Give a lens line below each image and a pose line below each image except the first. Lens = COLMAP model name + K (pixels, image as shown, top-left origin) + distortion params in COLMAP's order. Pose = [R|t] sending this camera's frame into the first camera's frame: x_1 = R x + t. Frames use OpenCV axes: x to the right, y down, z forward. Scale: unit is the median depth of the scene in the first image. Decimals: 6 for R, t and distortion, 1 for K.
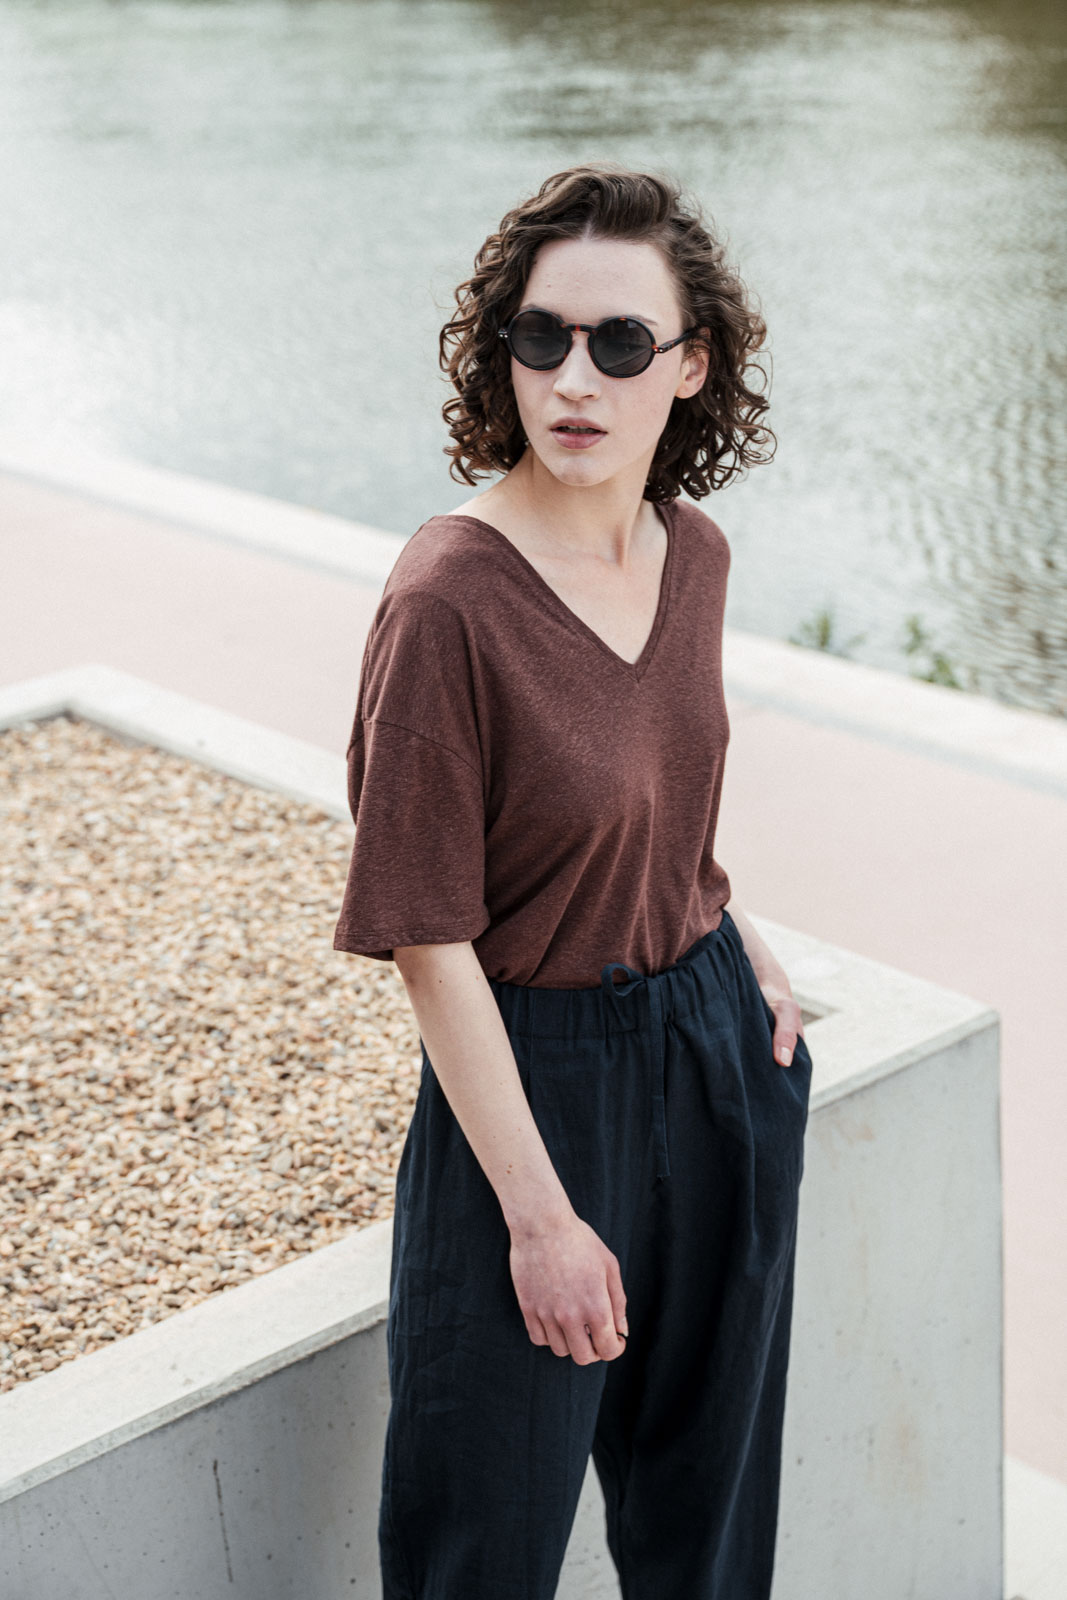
lens RADIAL K [[2751.3, 0, 536.7], [0, 2751.3, 799.1], [0, 0, 1]] dist [-0.055864, 0.000000]
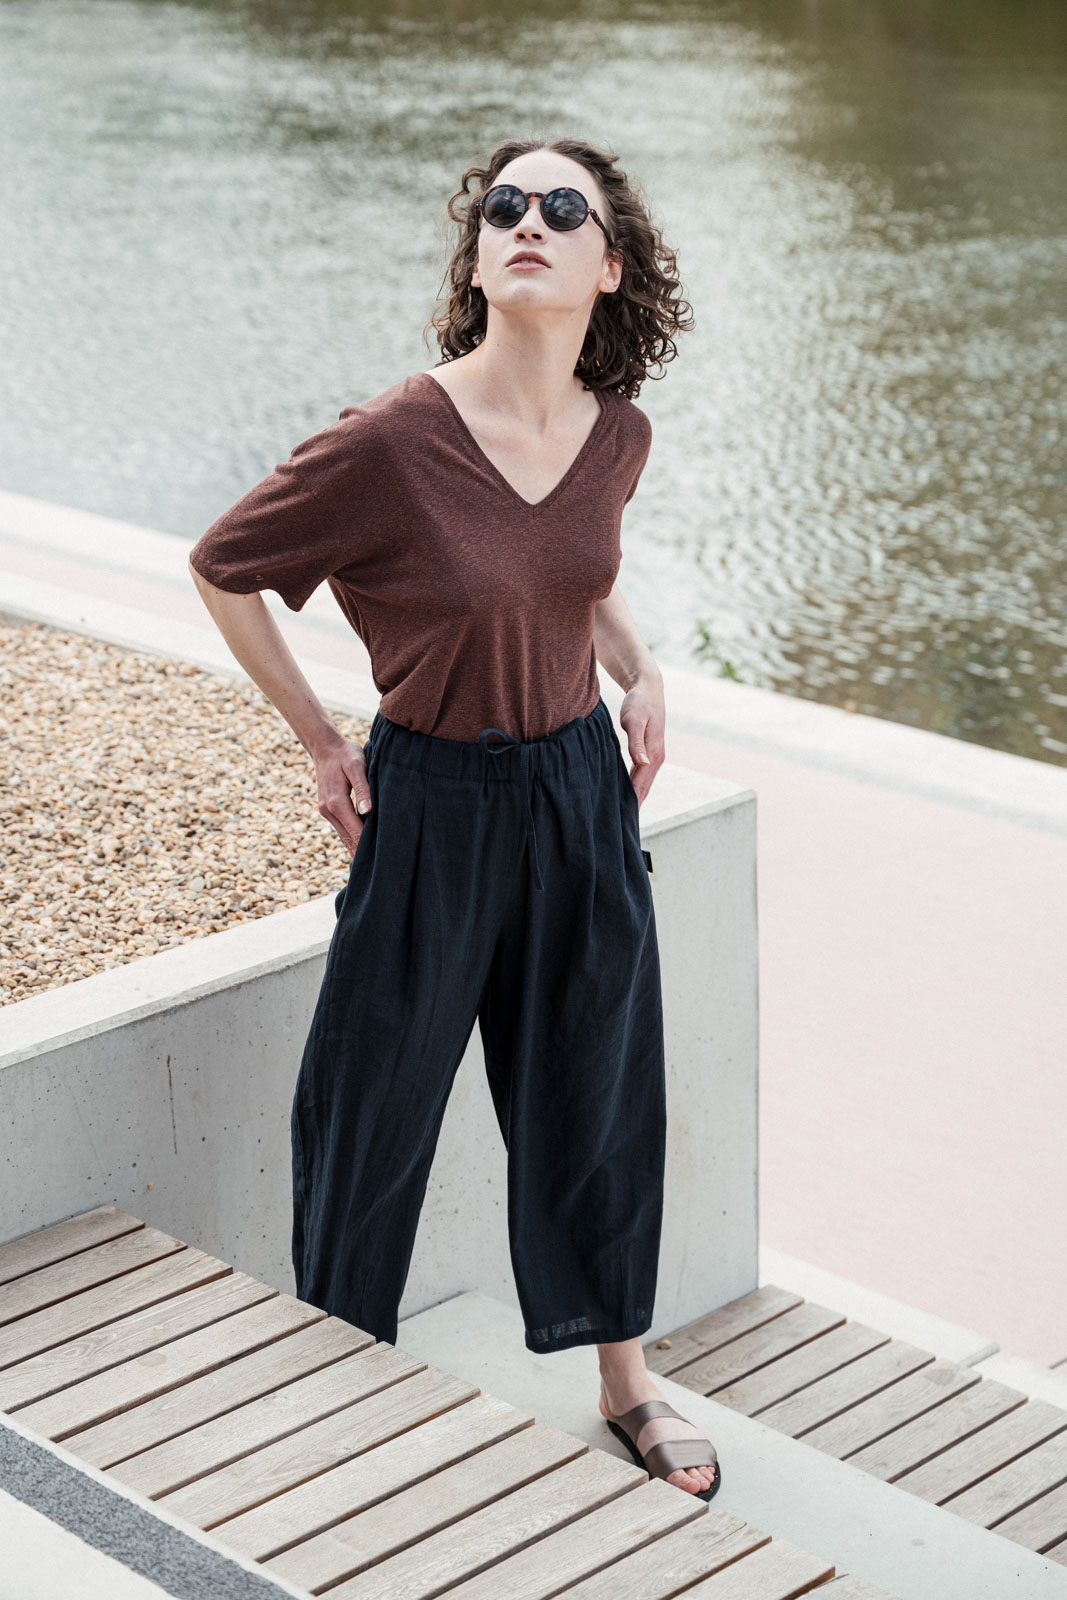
lens RADIAL K [[3201.9, 0, 531.9], [0, 3201.9, 800.6], [0, 0, 1]] dist [-0.049362, 0.000000]
pose [[0.996595, 0.014429, 0.081186, -0.054908], [-0.011206, 0.999137, -0.040004, 0.141156], [-0.081693, 0.038958, 0.995896, -0.464976]]
